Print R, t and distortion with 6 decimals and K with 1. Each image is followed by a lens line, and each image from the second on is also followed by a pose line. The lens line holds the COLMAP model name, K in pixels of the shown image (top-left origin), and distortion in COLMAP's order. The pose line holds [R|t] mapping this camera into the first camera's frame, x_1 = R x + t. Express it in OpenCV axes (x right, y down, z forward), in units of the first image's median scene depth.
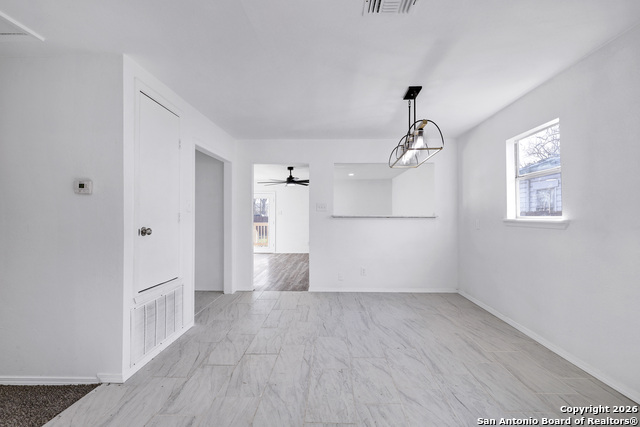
lens RADIAL K [[292.3, 0, 318.7], [0, 292.3, 213.7], [0, 0, 1]] dist [0.001590, 0.000000]
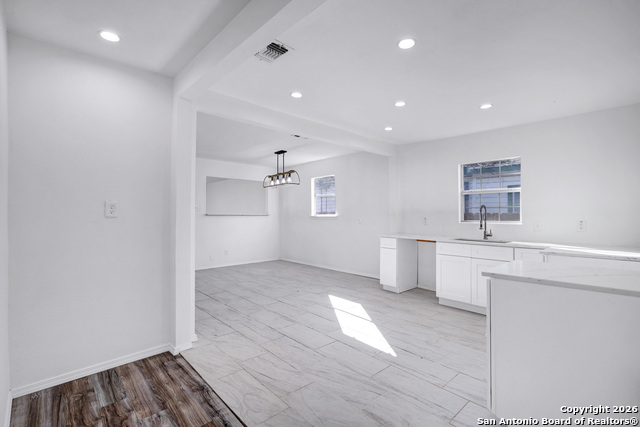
lens RADIAL K [[292.3, 0, 321.8], [0, 292.3, 211.6], [0, 0, 1]] dist [0.001590, 0.000000]
pose [[0.713851, 0.005452, 0.700276, -0.809768], [-0.005121, 0.999984, -0.002565, -0.006340], [-0.700279, -0.001755, 0.713867, -0.567702]]
